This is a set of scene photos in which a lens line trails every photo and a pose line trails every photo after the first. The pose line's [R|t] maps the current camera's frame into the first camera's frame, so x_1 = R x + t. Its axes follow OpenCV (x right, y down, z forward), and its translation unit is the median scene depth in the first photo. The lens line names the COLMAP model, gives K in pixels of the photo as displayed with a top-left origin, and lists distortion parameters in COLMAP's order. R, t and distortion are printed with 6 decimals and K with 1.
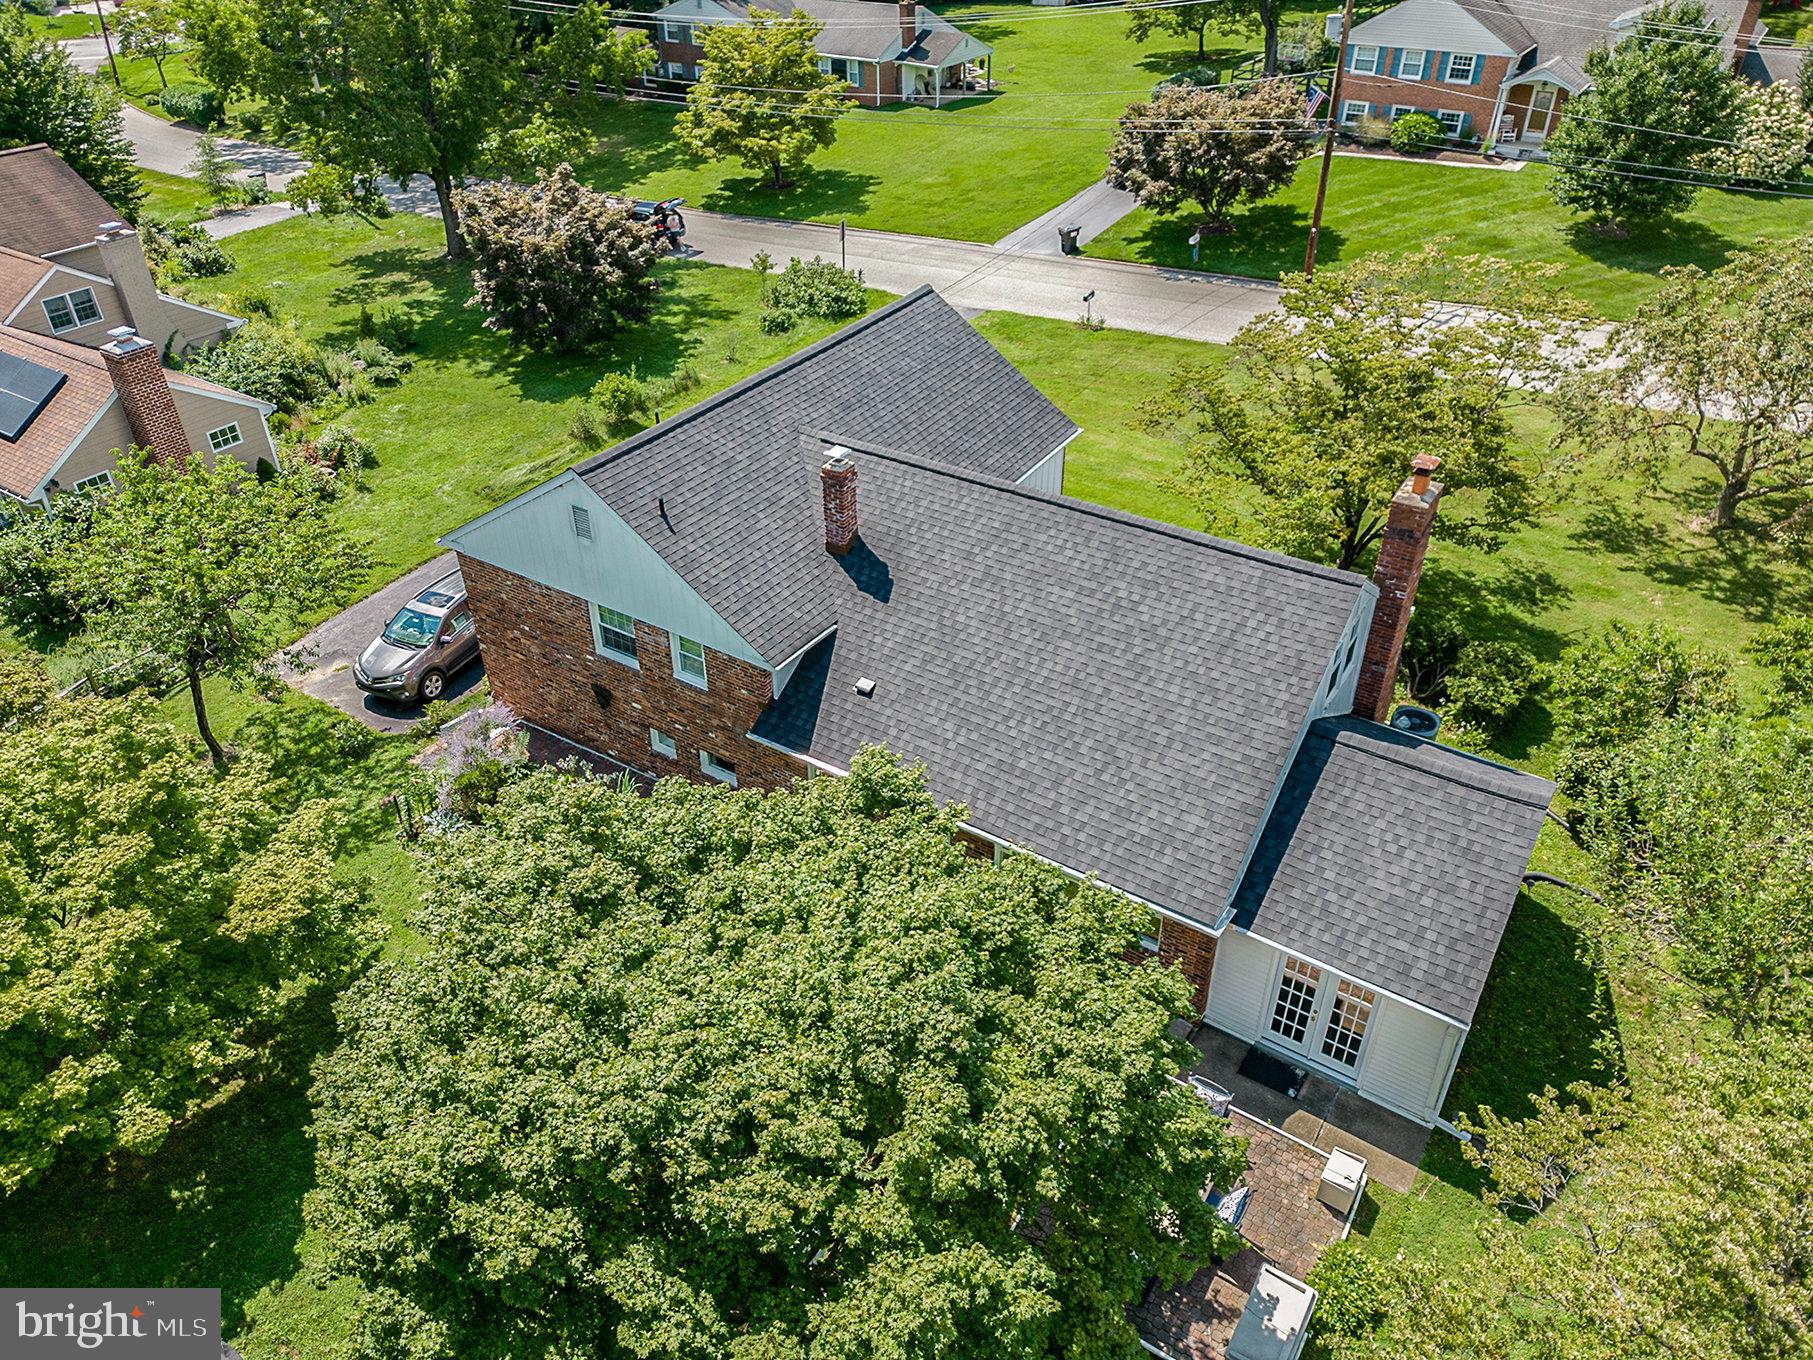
lens RADIAL K [[1264.6, 0, 906.5], [0, 1264.6, 680.0], [0, 0, 1]] dist [0.035176, -0.004726]
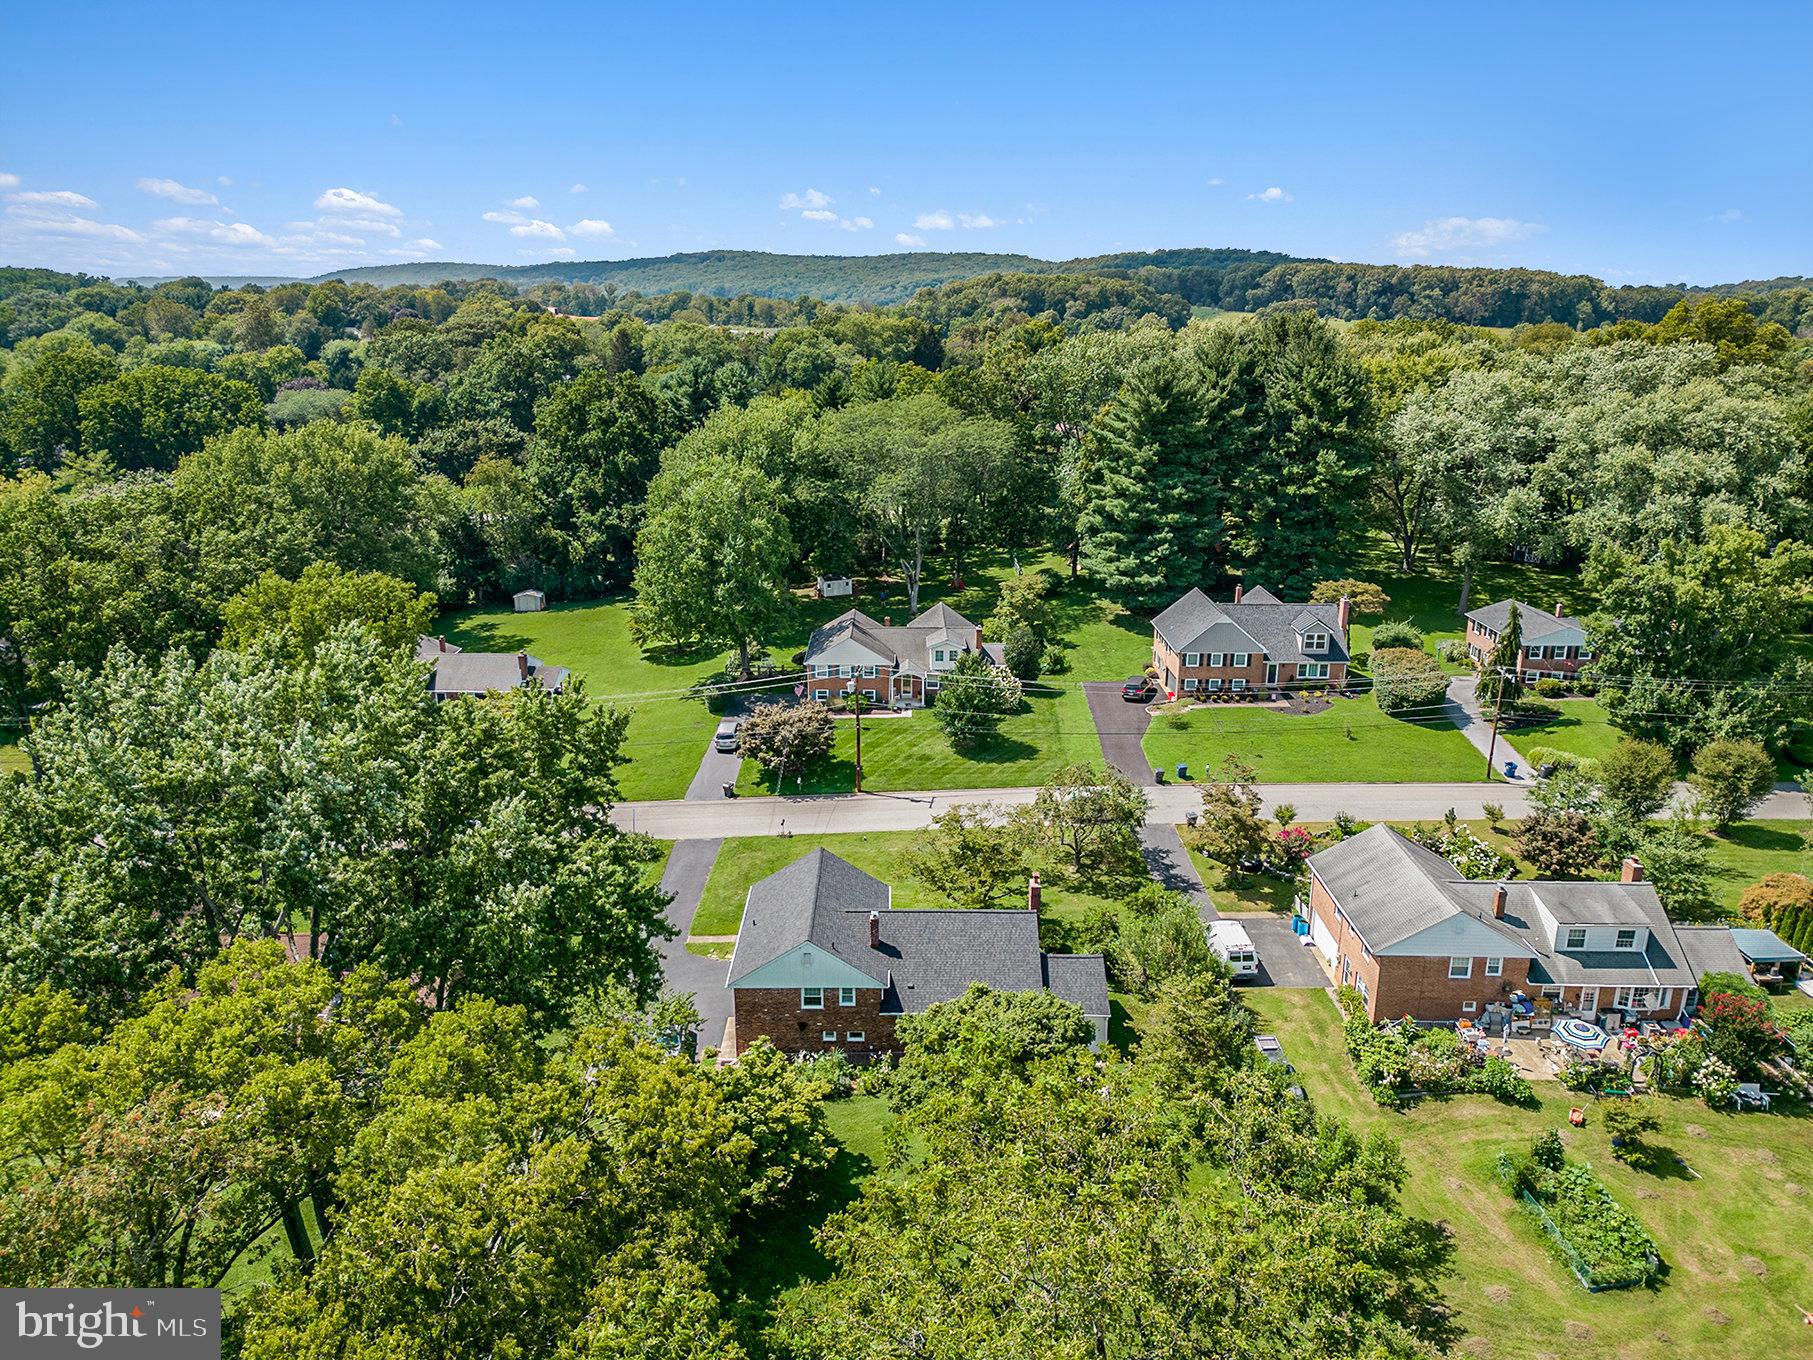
lens RADIAL K [[1264.6, 0, 906.5], [0, 1264.6, 680.0], [0, 0, 1]] dist [0.035176, -0.004726]
pose [[0.834983, -0.144455, 0.530977, -0.844061], [0.304956, 0.924673, -0.227994, 0.009100], [-0.458046, 0.352296, 0.816138, -0.945634]]
